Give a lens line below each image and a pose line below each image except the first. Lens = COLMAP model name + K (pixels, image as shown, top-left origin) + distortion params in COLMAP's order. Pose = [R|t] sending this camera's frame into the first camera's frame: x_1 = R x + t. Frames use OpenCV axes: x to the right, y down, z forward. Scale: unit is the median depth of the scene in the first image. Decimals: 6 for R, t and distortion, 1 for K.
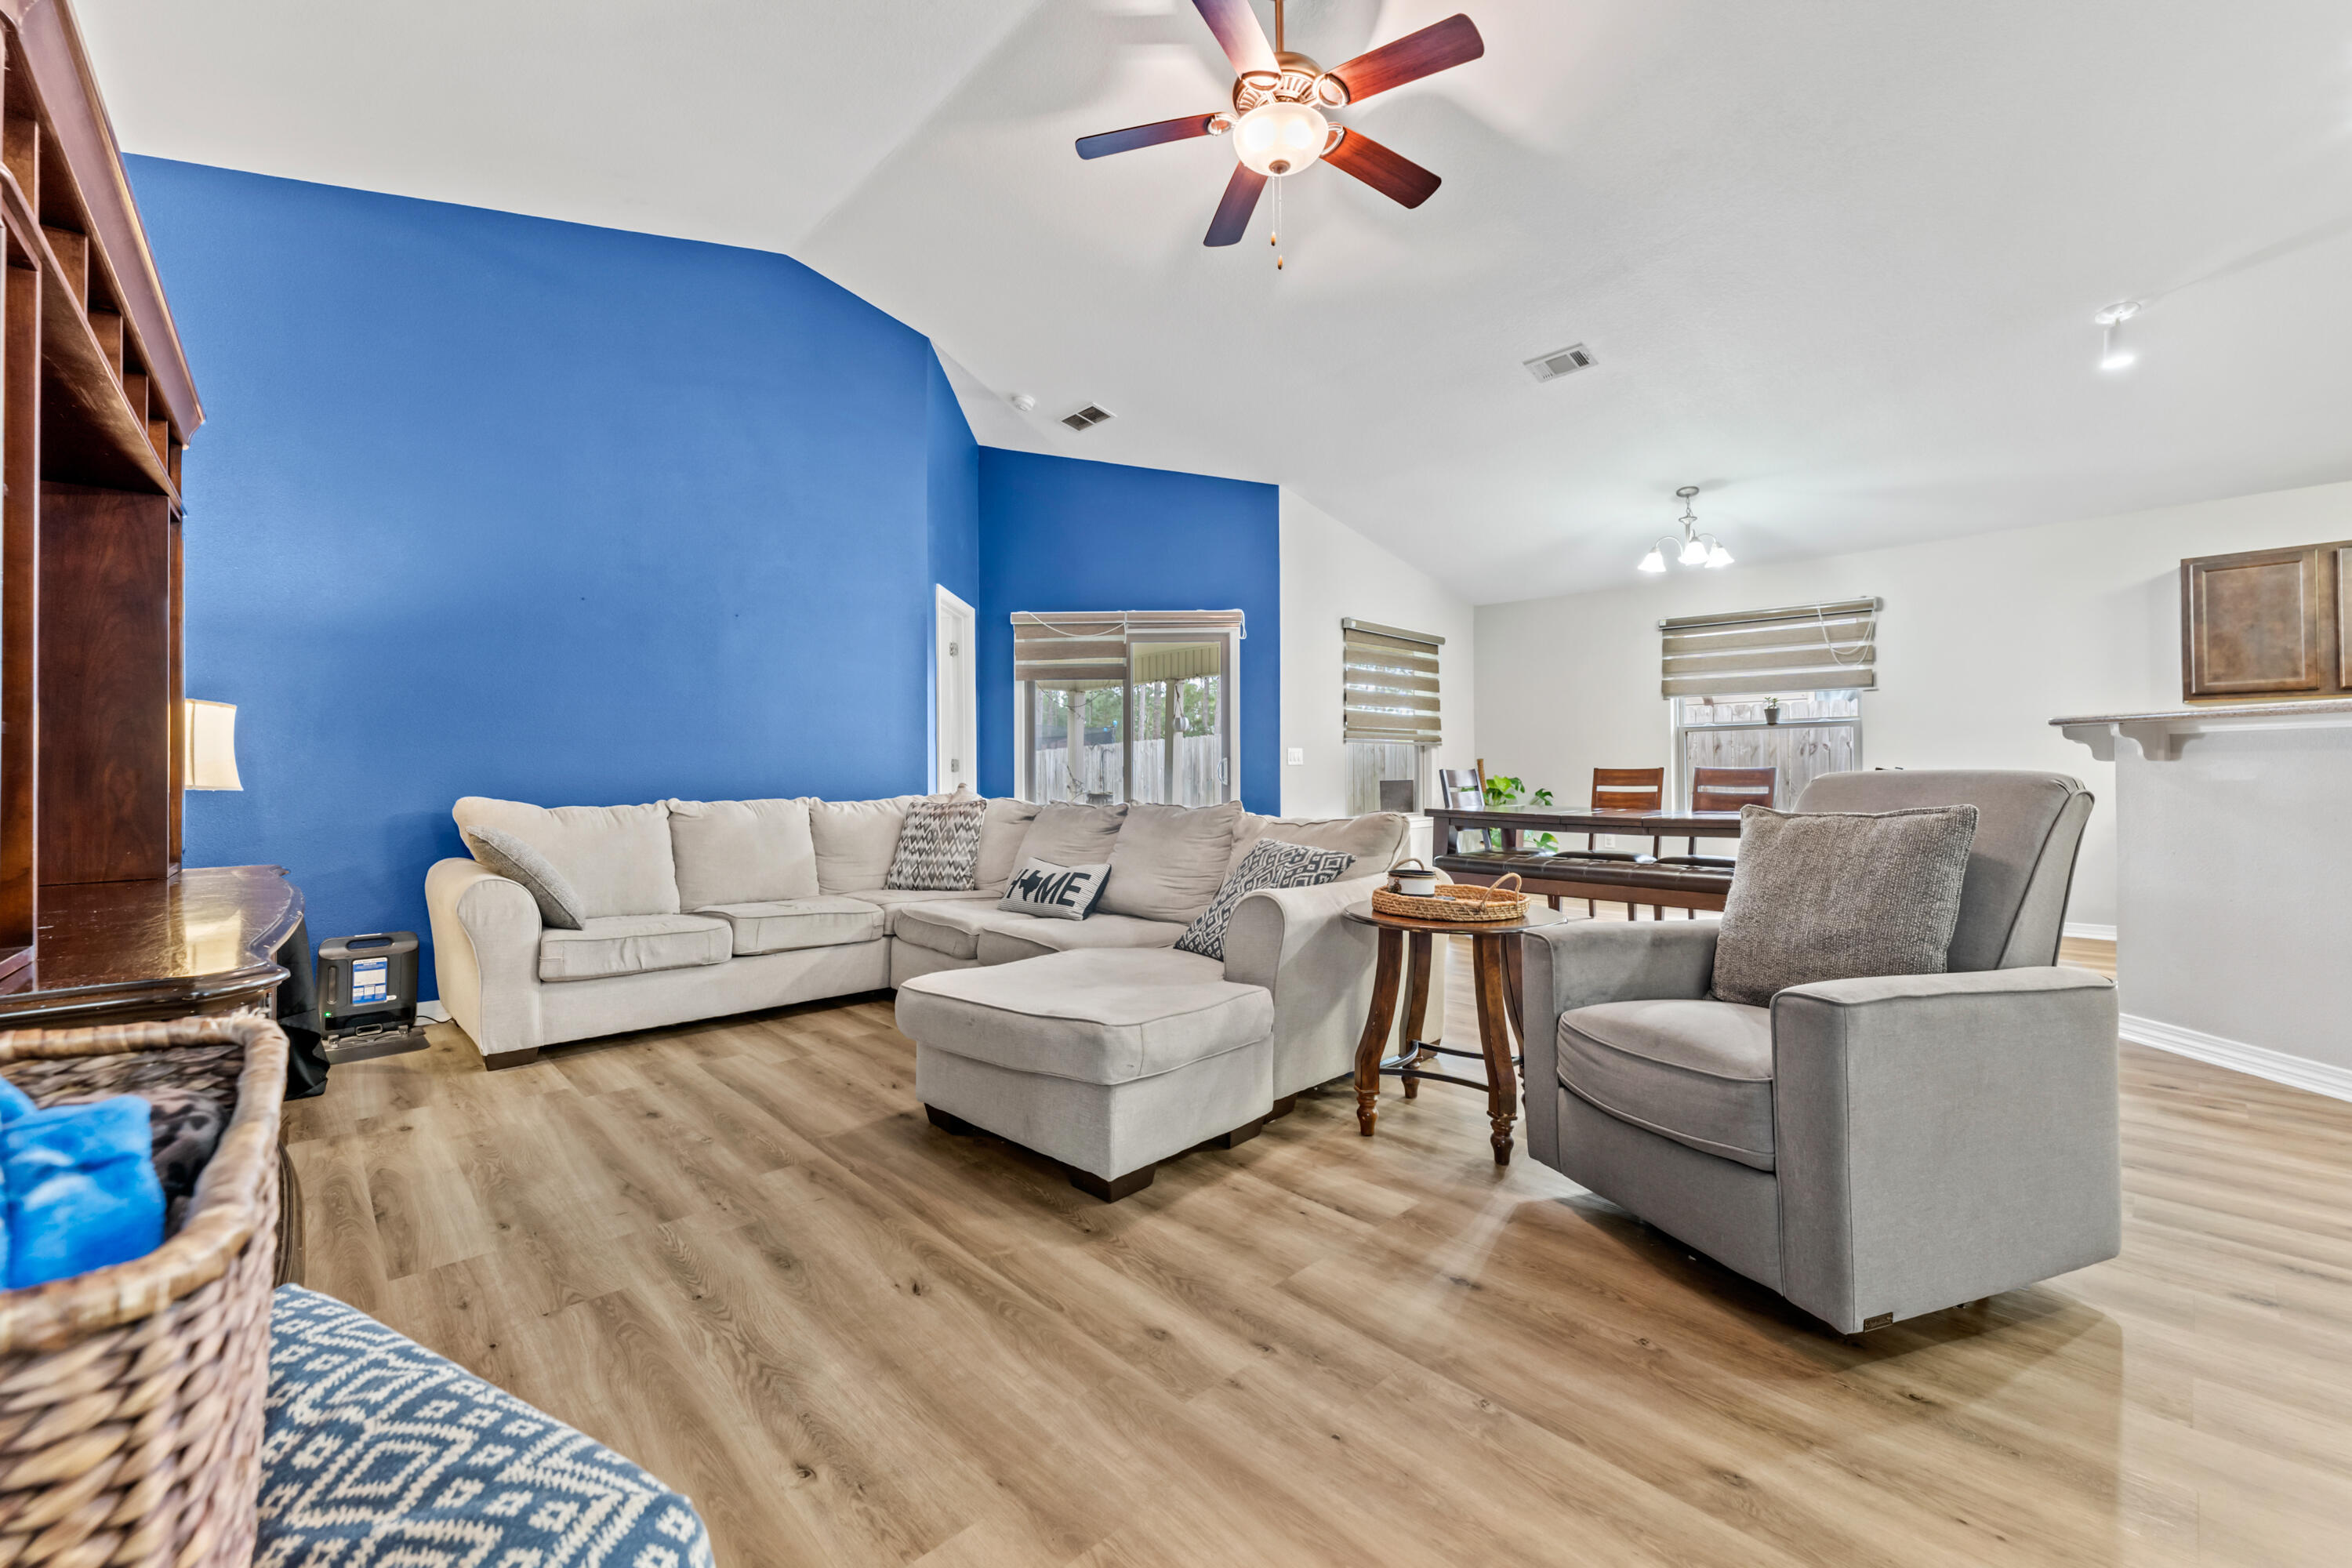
lens RADIAL K [[947.3, 0, 1164.0], [0, 947.3, 758.6], [0, 0, 1]] dist [-0.001277, 0.000010]
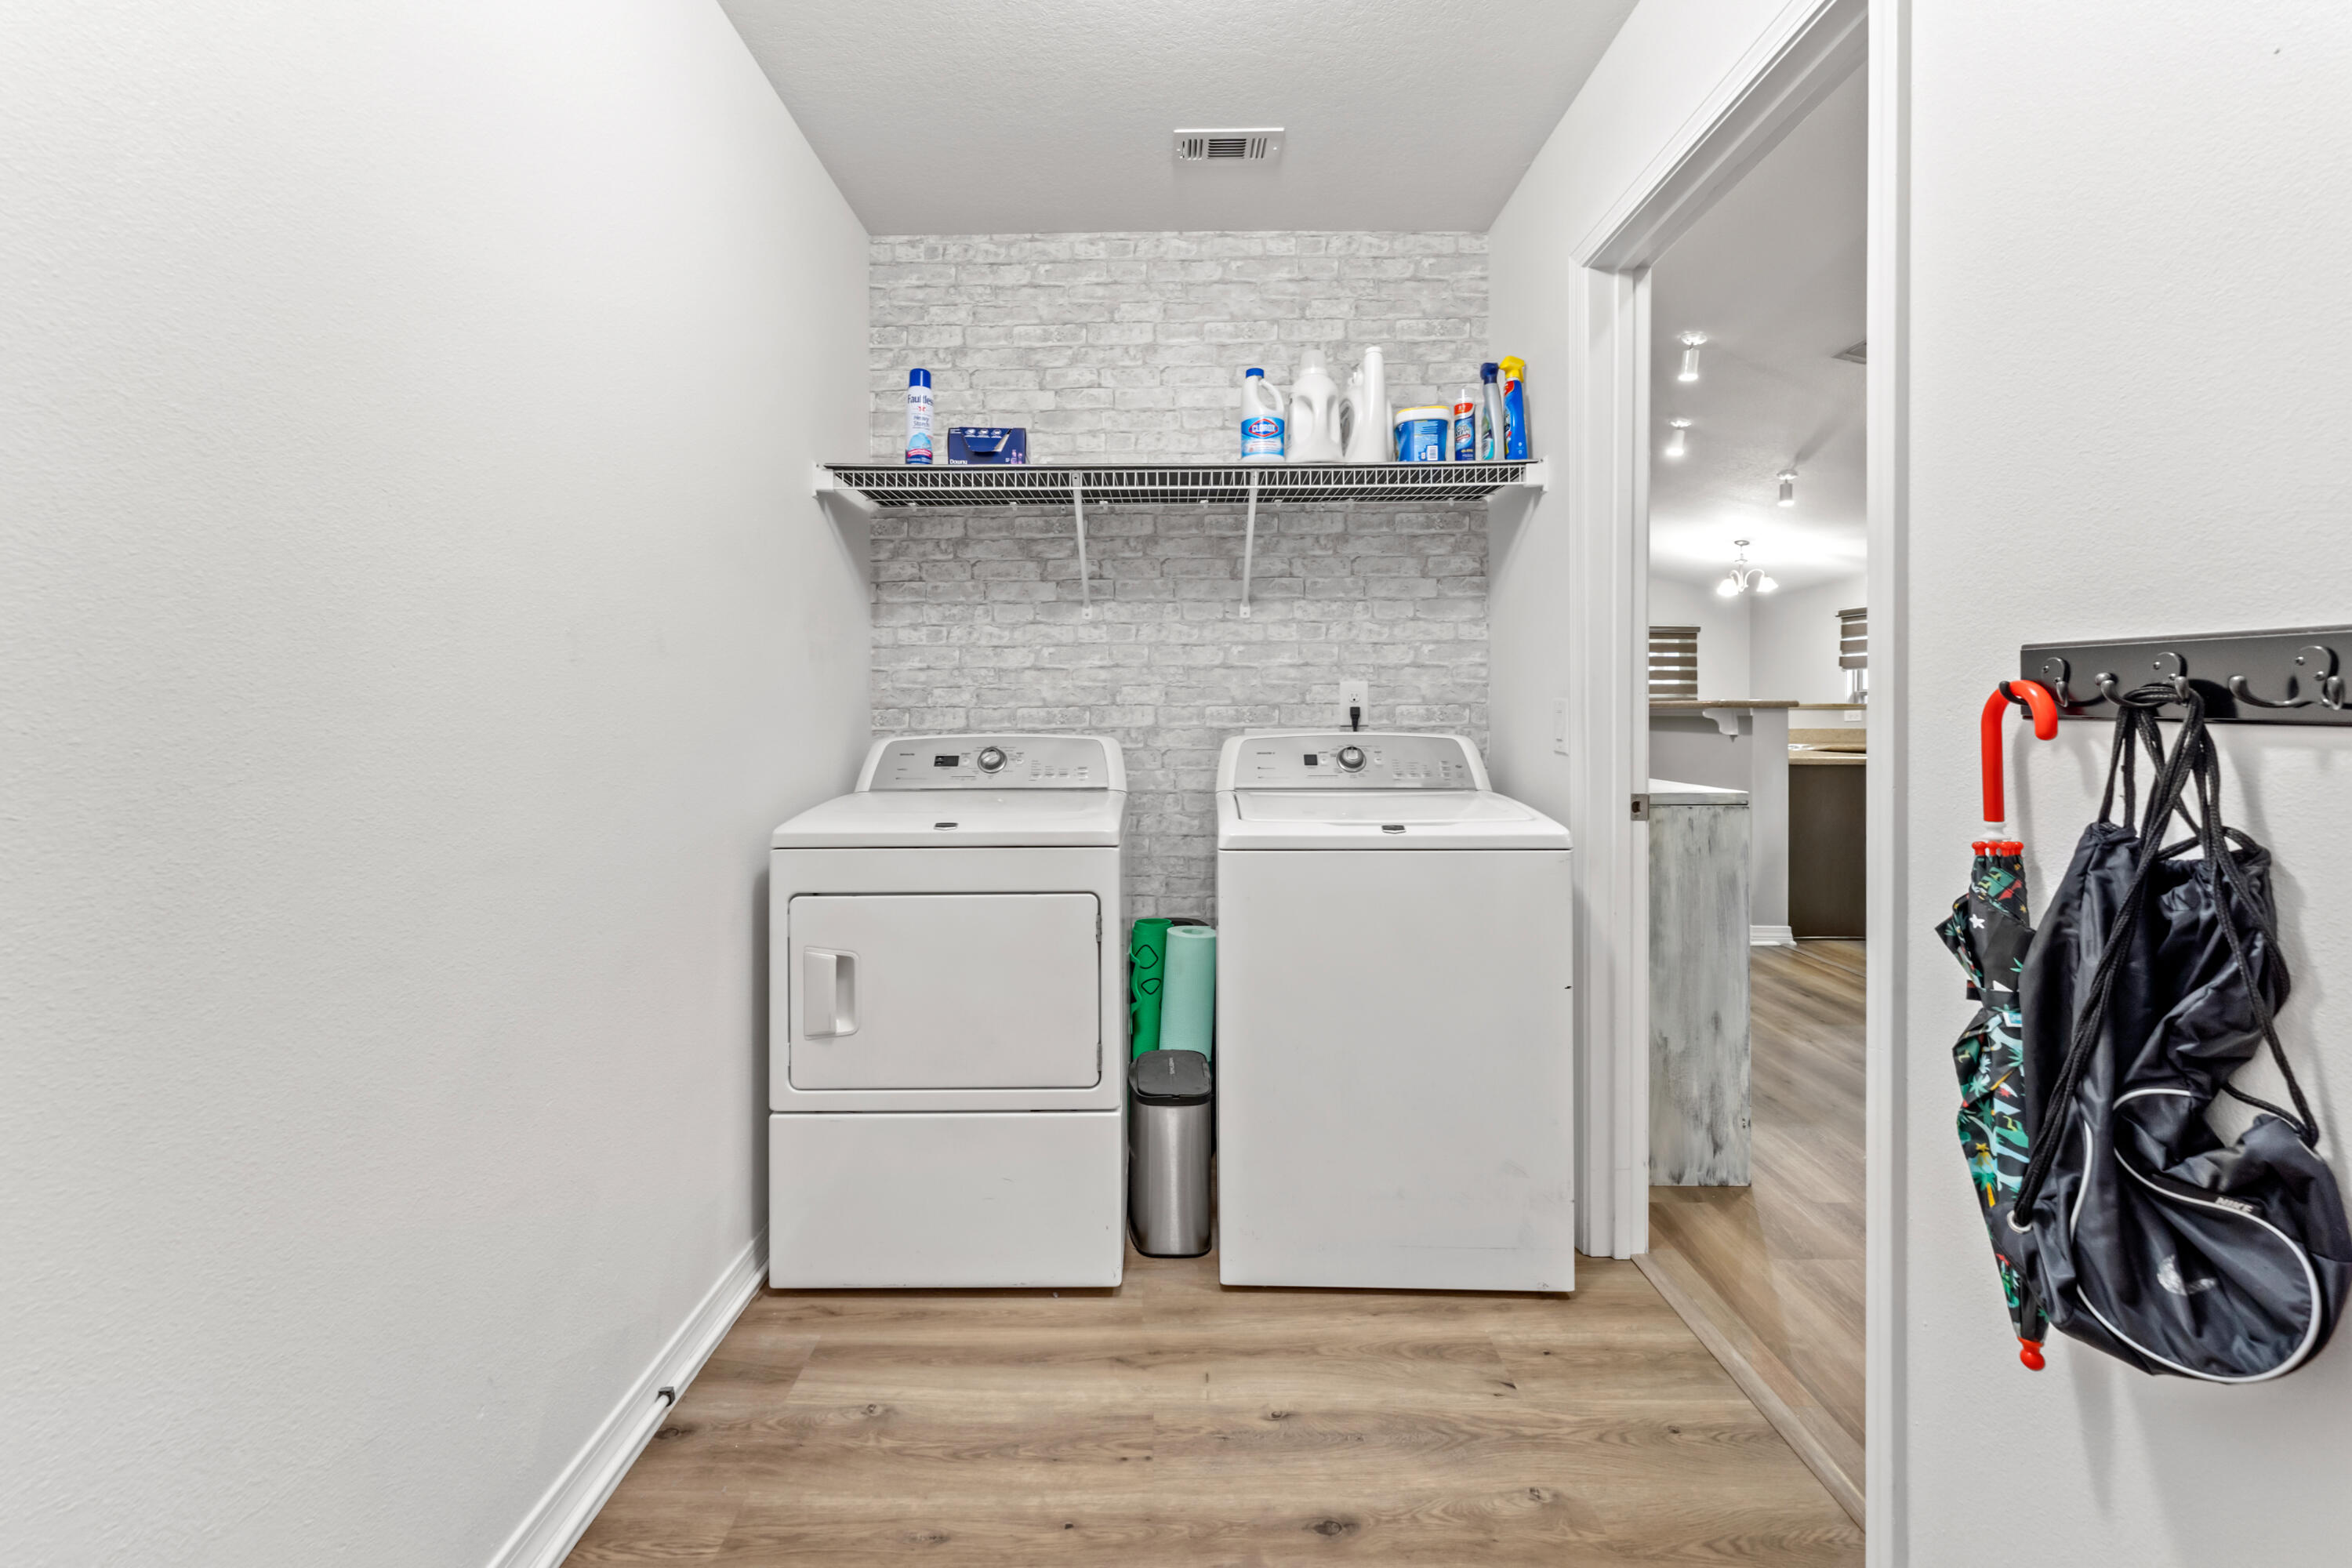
lens RADIAL K [[952.6, 0, 1138.9], [0, 952.6, 716.8], [0, 0, 1]] dist [0.000978, 0.000094]
pose [[0.711607, 0.006652, -0.702547, 0.875495], [0.009327, 0.999778, 0.018913, -0.038000], [0.702516, -0.020011, 0.711386, -0.720214]]
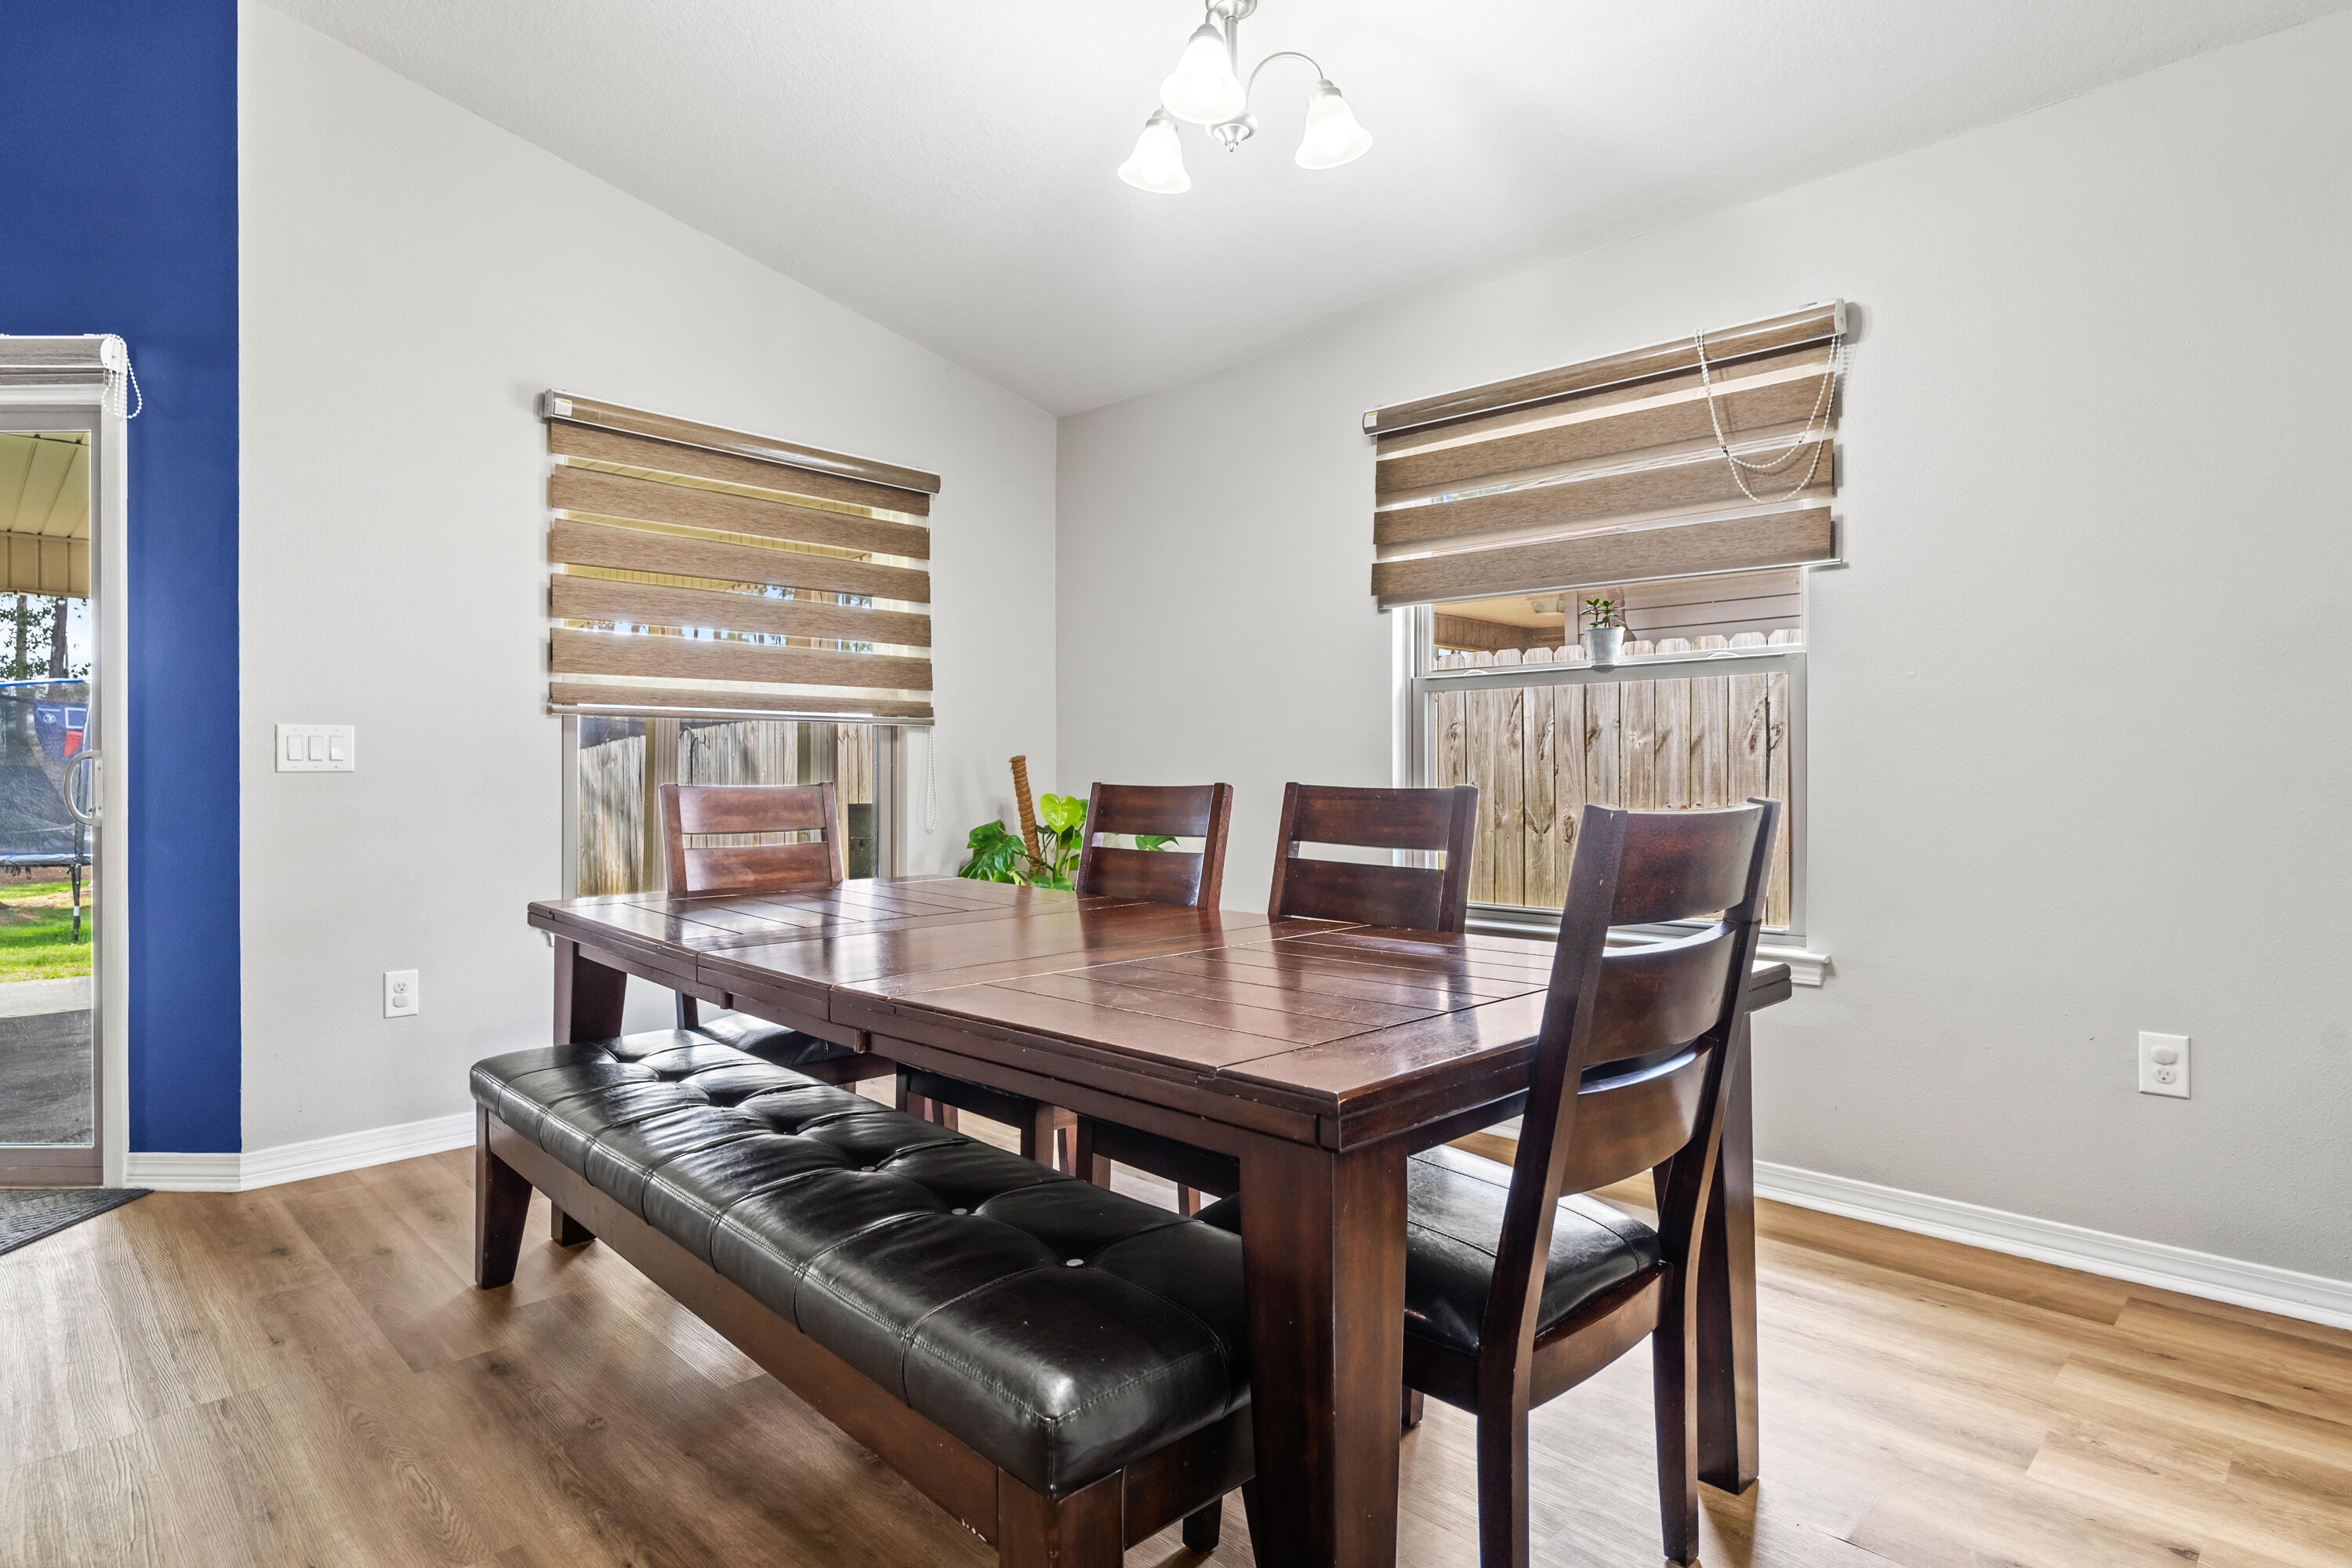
lens RADIAL K [[1238.6, 0, 1164.8], [0, 1238.6, 780.7], [0, 0, 1]] dist [-0.015144, 0.000176]
pose [[0.999266, 0.001888, 0.038259, 0.477563], [-0.002683, 0.999781, 0.020740, -0.000344], [-0.038211, -0.020827, 0.999053, 0.541130]]
